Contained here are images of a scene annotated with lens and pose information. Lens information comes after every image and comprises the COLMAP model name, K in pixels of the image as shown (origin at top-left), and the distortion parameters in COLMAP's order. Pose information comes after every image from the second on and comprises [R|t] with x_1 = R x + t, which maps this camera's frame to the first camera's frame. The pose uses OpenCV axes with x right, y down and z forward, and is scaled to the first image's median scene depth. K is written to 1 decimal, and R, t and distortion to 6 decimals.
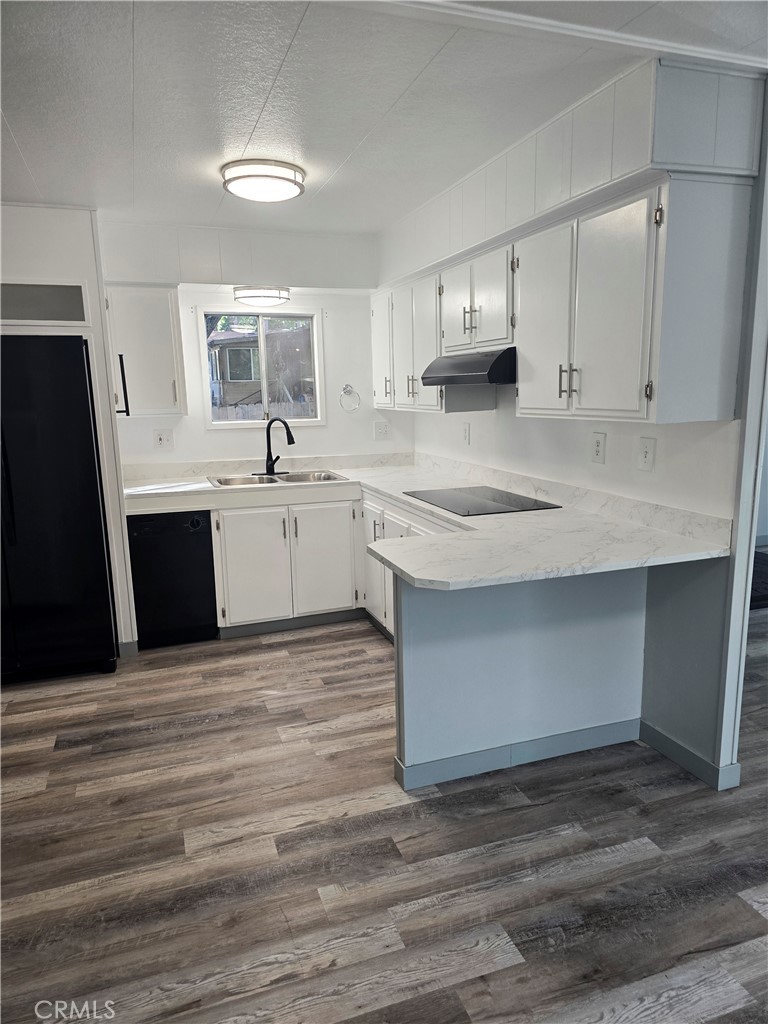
lens RADIAL K [[683.5, 0, 384.0], [0, 683.5, 520.3], [0, 0, 1]] dist [0.060985, -0.056935]
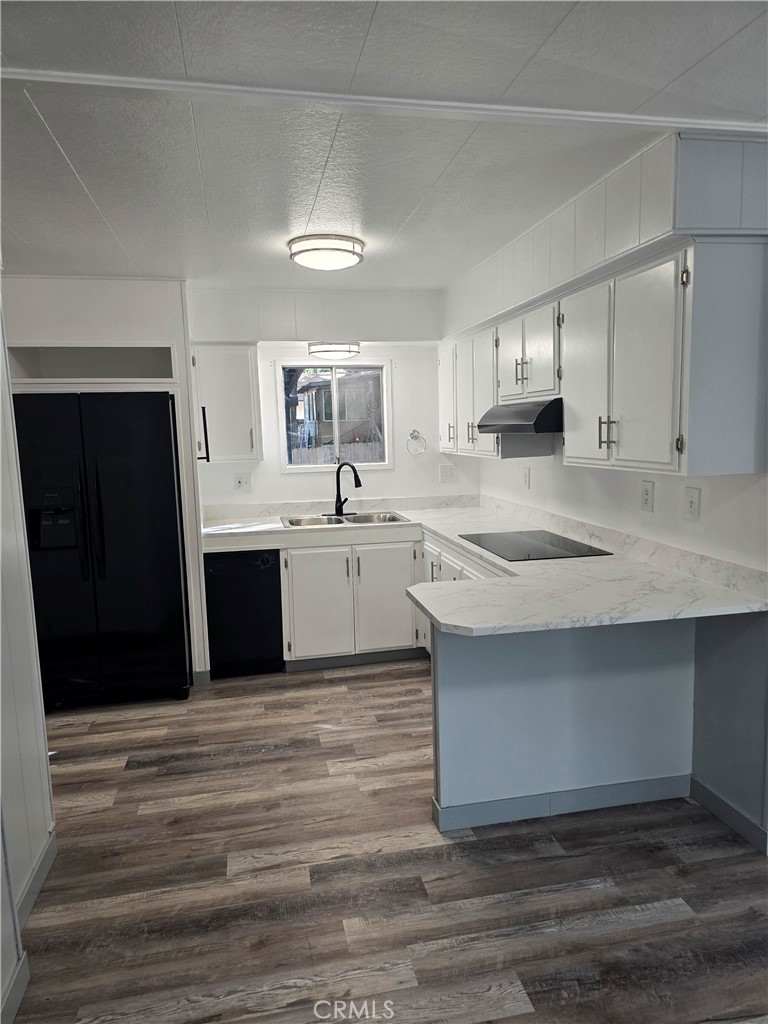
lens RADIAL K [[683.3, 0, 385.0], [0, 683.3, 514.0], [0, 0, 1]] dist [0.056986, -0.050246]
pose [[0.990466, 0.010767, -0.137334, 0.080141], [-0.018938, 0.998118, -0.058332, -0.015144], [0.136448, 0.060376, 0.988806, -0.047152]]
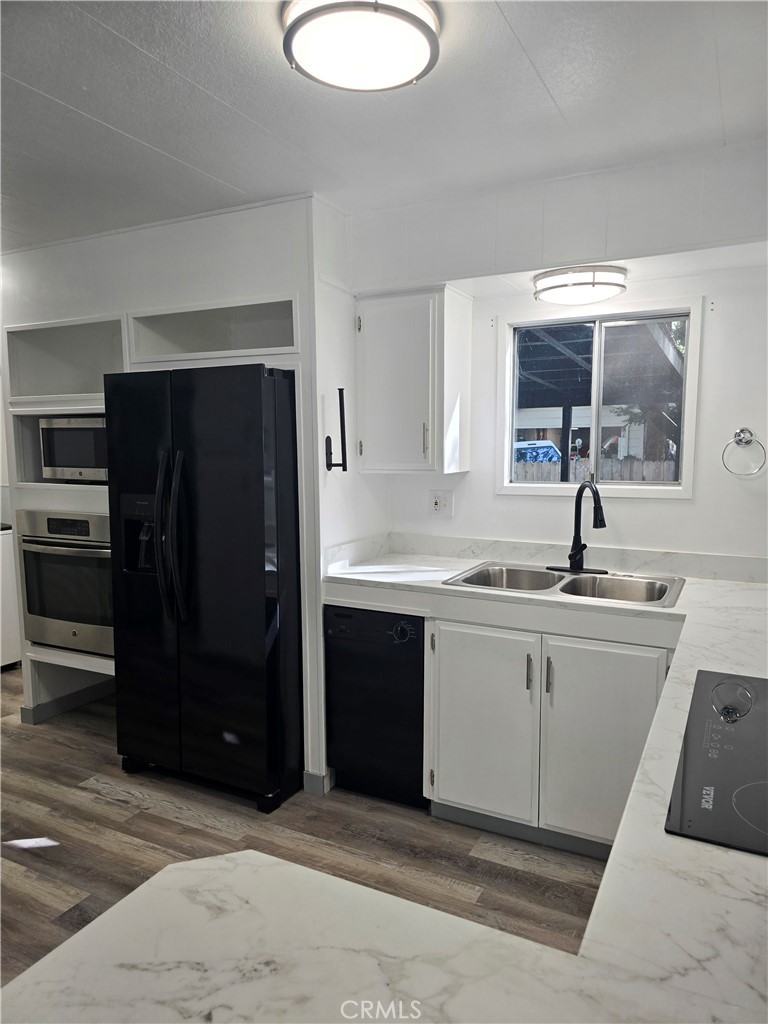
lens RADIAL K [[683.5, 0, 384.0], [0, 683.5, 520.3], [0, 0, 1]] dist [0.060985, -0.056935]
pose [[0.685853, 0.094592, -0.721566, 0.267895], [-0.144729, 0.989440, -0.007857, -0.139166], [0.713204, 0.109820, 0.692301, 0.741562]]
